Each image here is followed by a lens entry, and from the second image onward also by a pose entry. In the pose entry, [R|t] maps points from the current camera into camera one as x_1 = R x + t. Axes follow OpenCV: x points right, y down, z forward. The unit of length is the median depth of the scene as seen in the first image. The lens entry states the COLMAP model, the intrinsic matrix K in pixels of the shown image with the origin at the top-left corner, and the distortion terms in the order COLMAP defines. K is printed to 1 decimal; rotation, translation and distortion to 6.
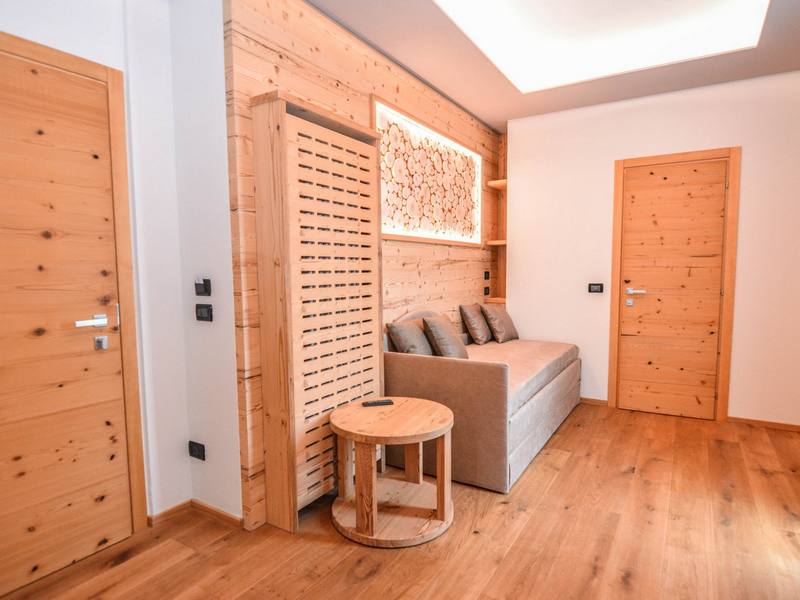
lens RADIAL K [[461.3, 0, 401.0], [0, 461.3, 306.4], [0, 0, 1]] dist [-0.002586, -0.012385]
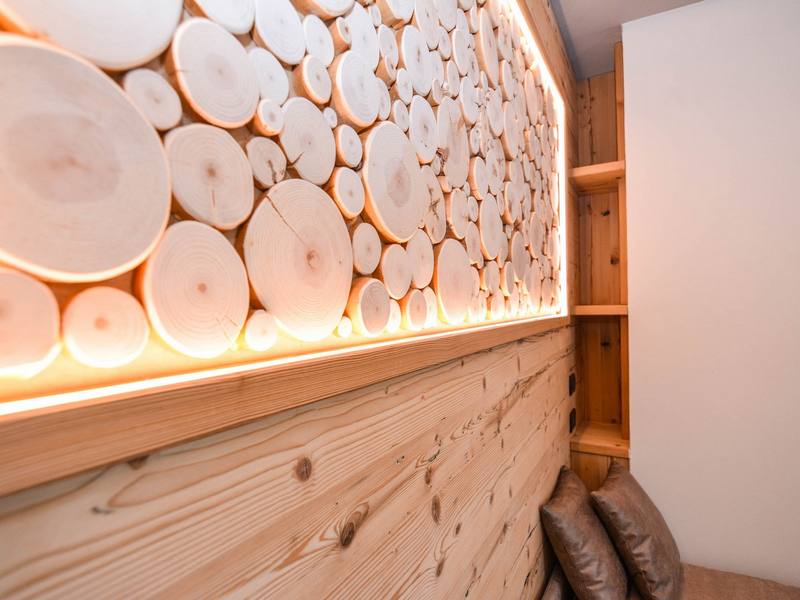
lens RADIAL K [[436.9, 0, 398.6], [0, 436.9, 307.7], [0, 0, 1]] dist [-0.002464, -0.013888]
pose [[0.999589, -0.009208, 0.027166, 0.019708], [0.011258, 0.997022, -0.076294, -0.155597], [-0.026383, 0.076568, 0.996715, 0.844466]]
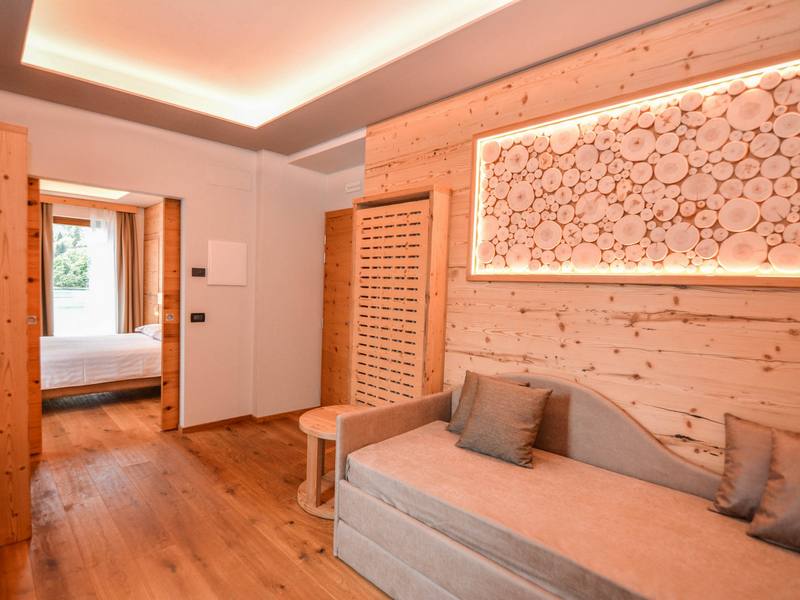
lens RADIAL K [[436.9, 0, 398.6], [0, 436.9, 307.7], [0, 0, 1]] dist [-0.002464, -0.013888]
pose [[-0.242219, 0.047138, -0.969076, 0.782918], [-0.114753, 0.990416, 0.076859, -0.129266], [0.963412, 0.129821, -0.234488, 0.966893]]
